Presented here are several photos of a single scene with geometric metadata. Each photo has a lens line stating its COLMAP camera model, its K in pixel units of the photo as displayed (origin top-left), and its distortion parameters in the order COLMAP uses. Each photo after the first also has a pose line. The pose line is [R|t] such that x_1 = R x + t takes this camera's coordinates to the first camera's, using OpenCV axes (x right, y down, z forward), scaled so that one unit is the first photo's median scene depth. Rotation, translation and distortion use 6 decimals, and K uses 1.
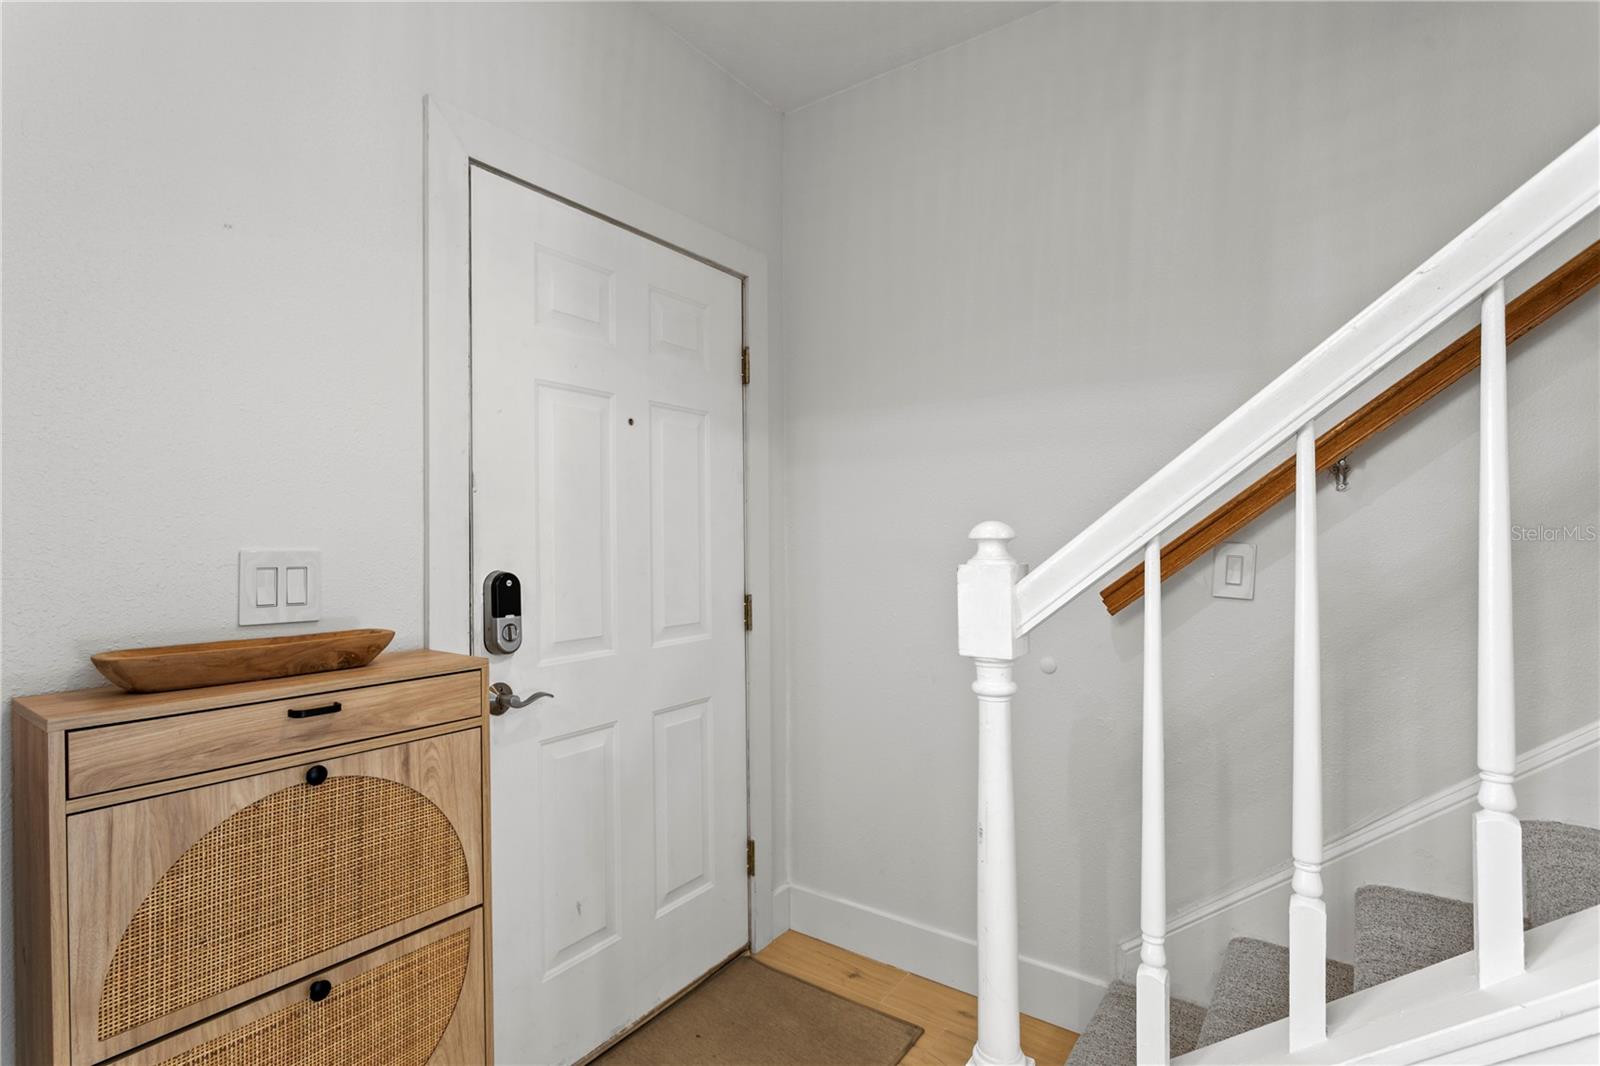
lens RADIAL K [[763.4, 0, 795.3], [0, 763.4, 538.9], [0, 0, 1]] dist [-0.014255, 0.002081]
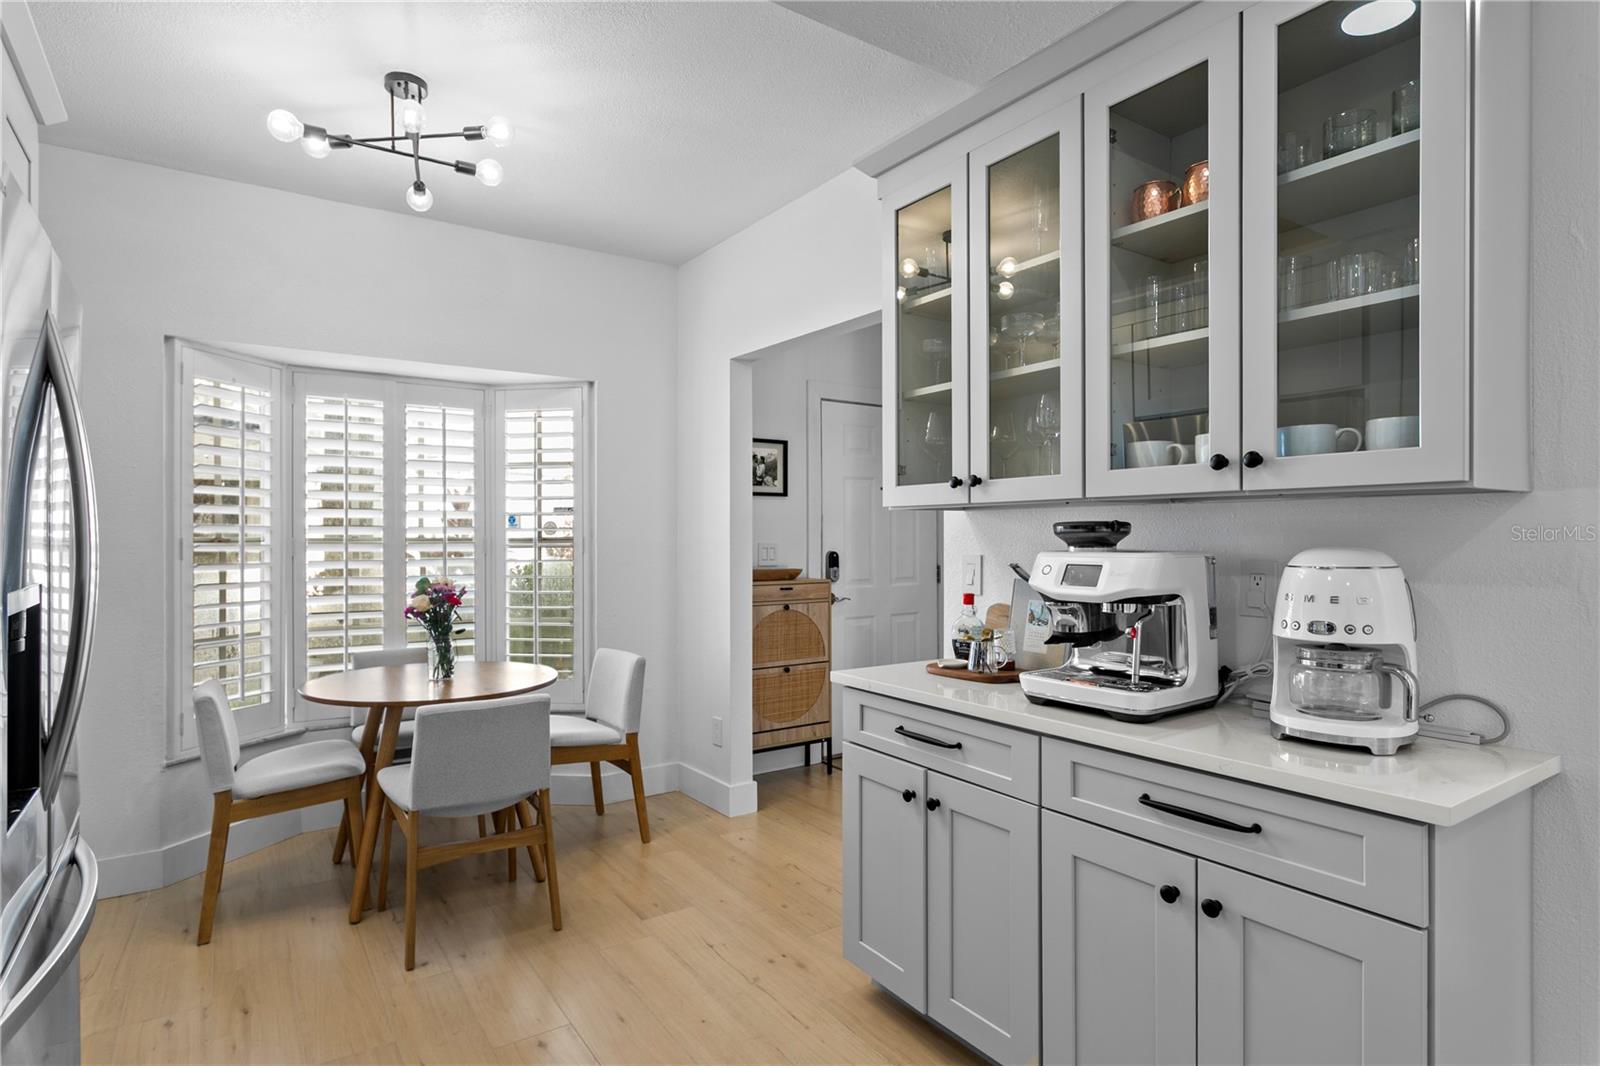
lens RADIAL K [[828.8, 0, 738.0], [0, 828.8, 541.7], [0, 0, 1]] dist [-0.010712, -0.000857]
pose [[0.915727, 0.008421, -0.401713, 0.602706], [-0.002317, 0.999874, 0.015677, -0.042460], [0.401794, -0.013425, 0.915632, -2.254440]]
